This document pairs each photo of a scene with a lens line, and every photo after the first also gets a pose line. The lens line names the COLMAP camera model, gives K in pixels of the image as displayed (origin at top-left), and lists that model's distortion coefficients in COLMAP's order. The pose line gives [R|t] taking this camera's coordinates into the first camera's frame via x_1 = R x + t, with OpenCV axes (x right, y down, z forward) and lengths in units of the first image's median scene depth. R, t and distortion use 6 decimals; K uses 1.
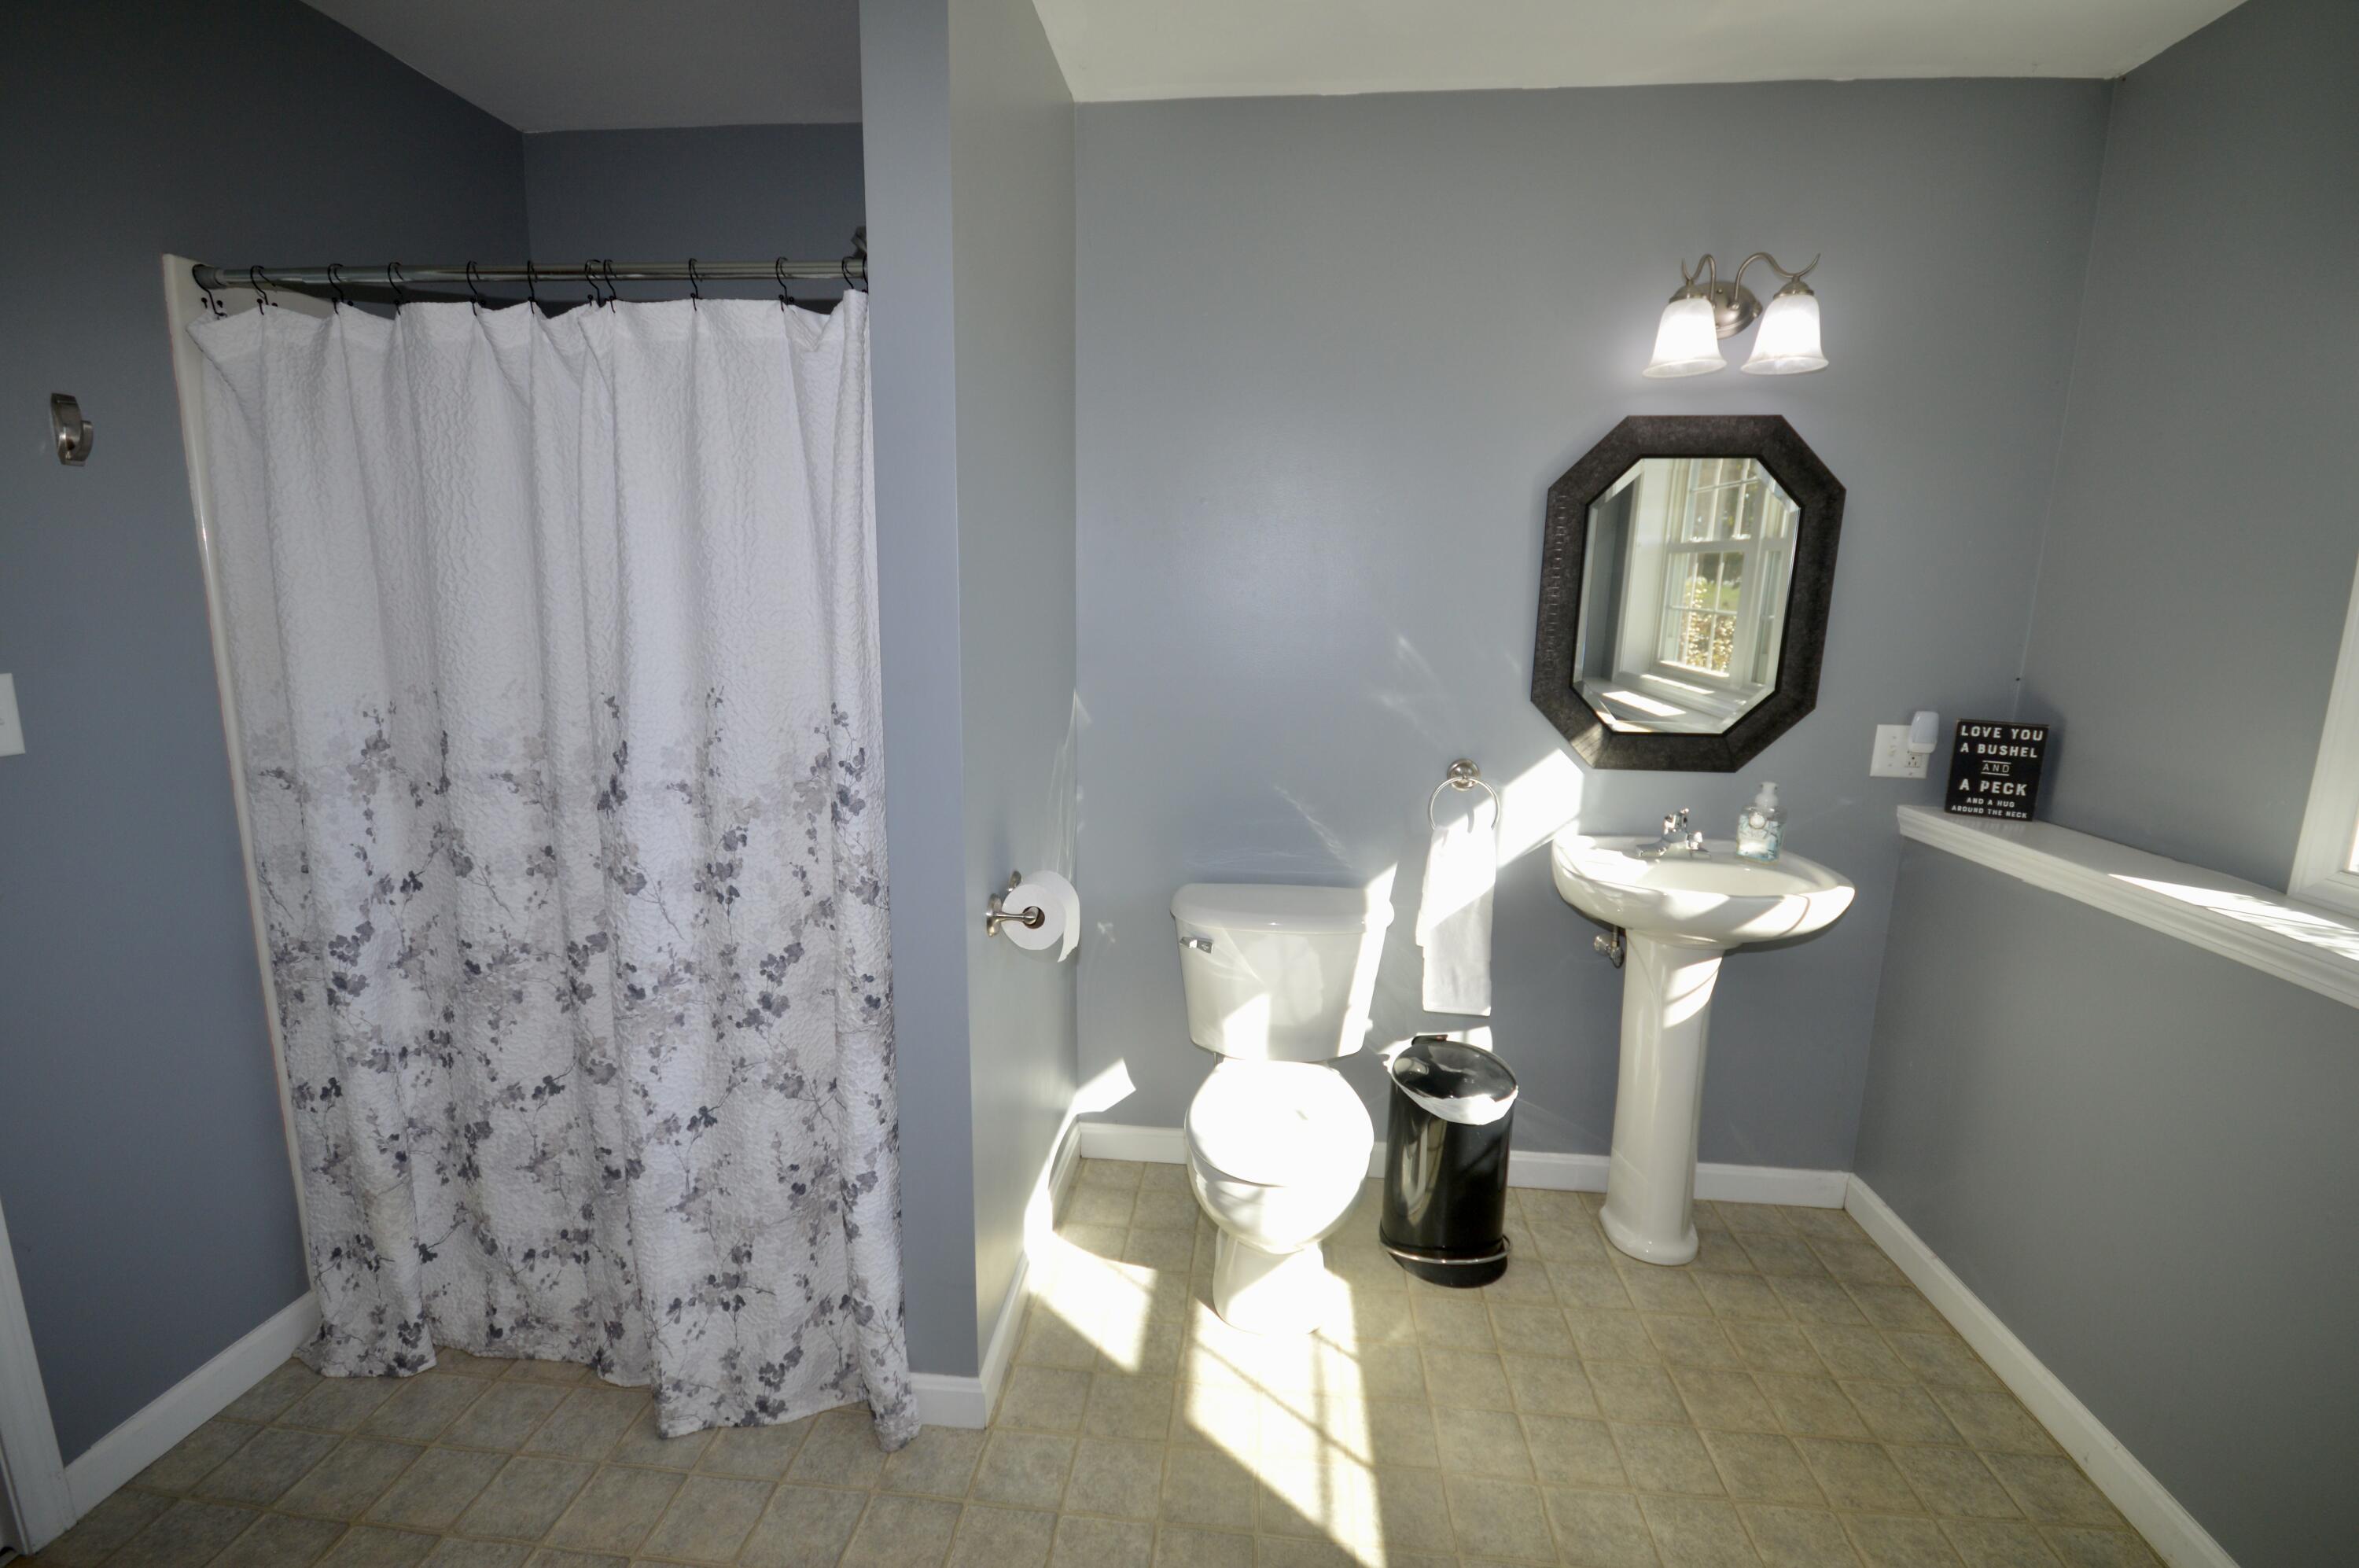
lens RADIAL K [[1044.4, 0, 1170.0], [0, 1044.4, 789.2], [0, 0, 1]] dist [0.000530, 0.000235]
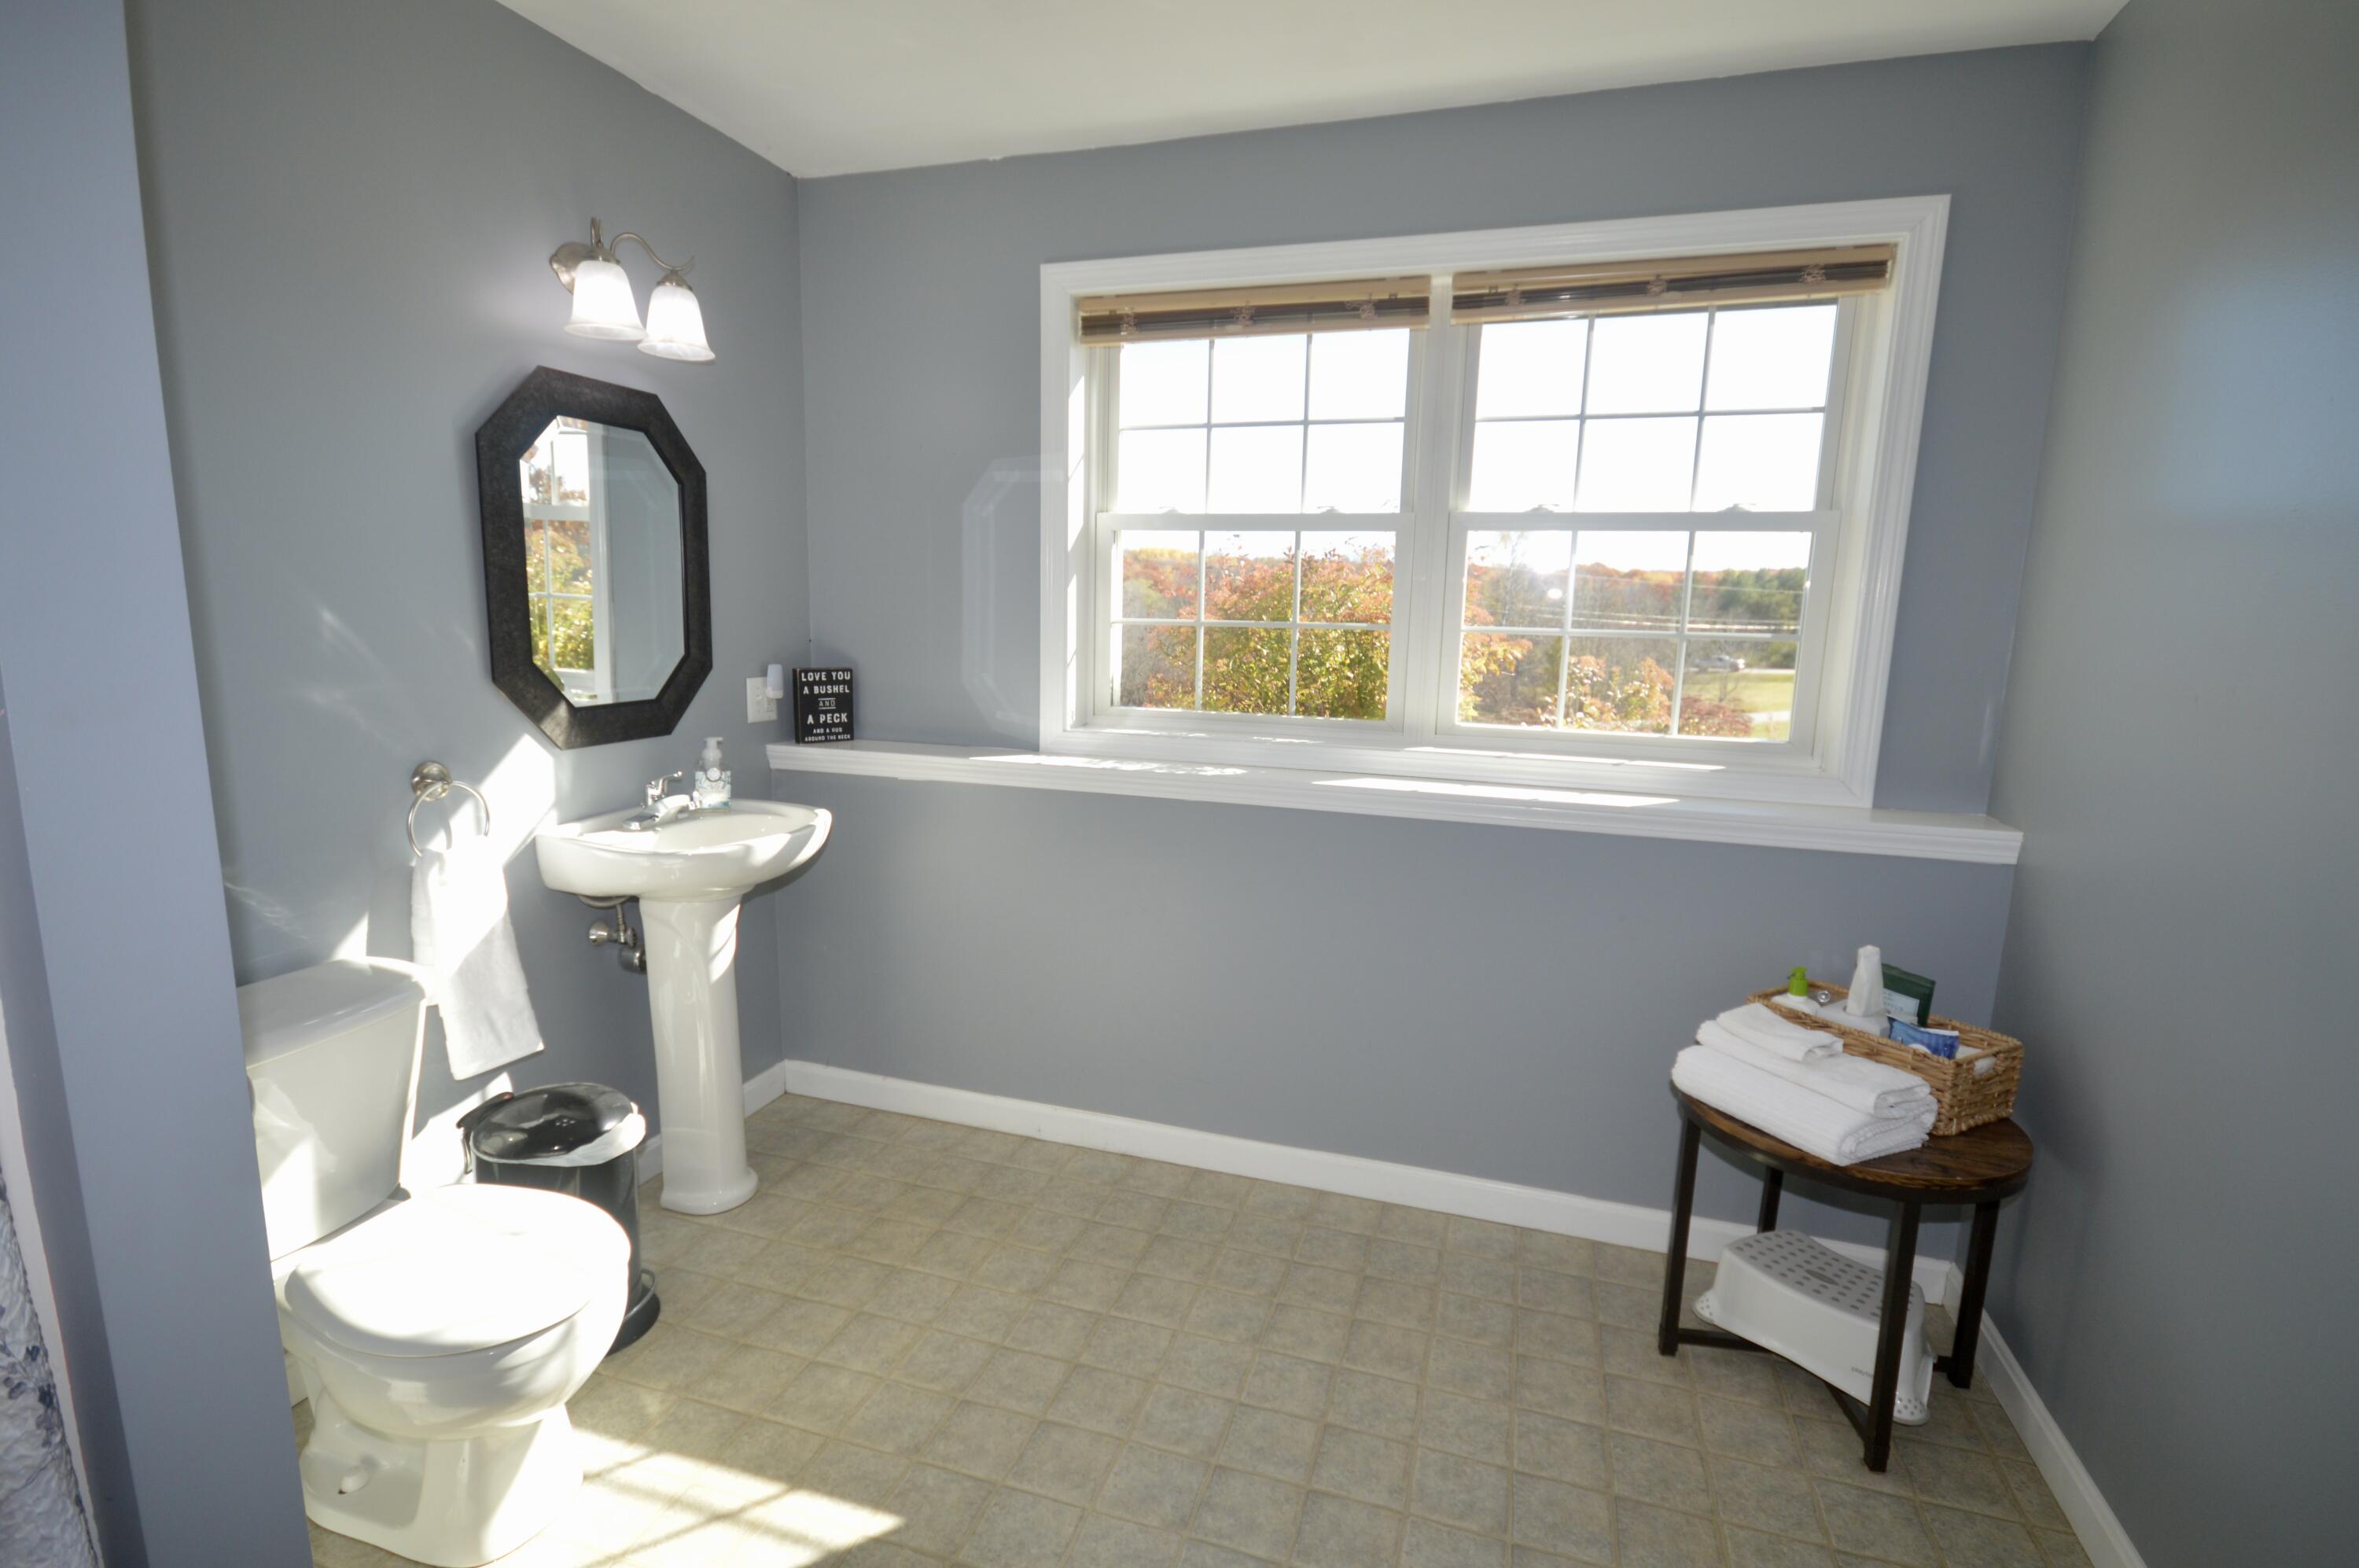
lens RADIAL K [[1117.4, 0, 1179.5], [0, 1117.4, 784.0], [0, 0, 1]] dist [0.000192, -0.000059]
pose [[0.209849, -0.166422, 0.963466, -0.457735], [0.154024, 0.978730, 0.135512, -0.042461], [-0.965526, 0.119960, 0.231018, 0.269901]]
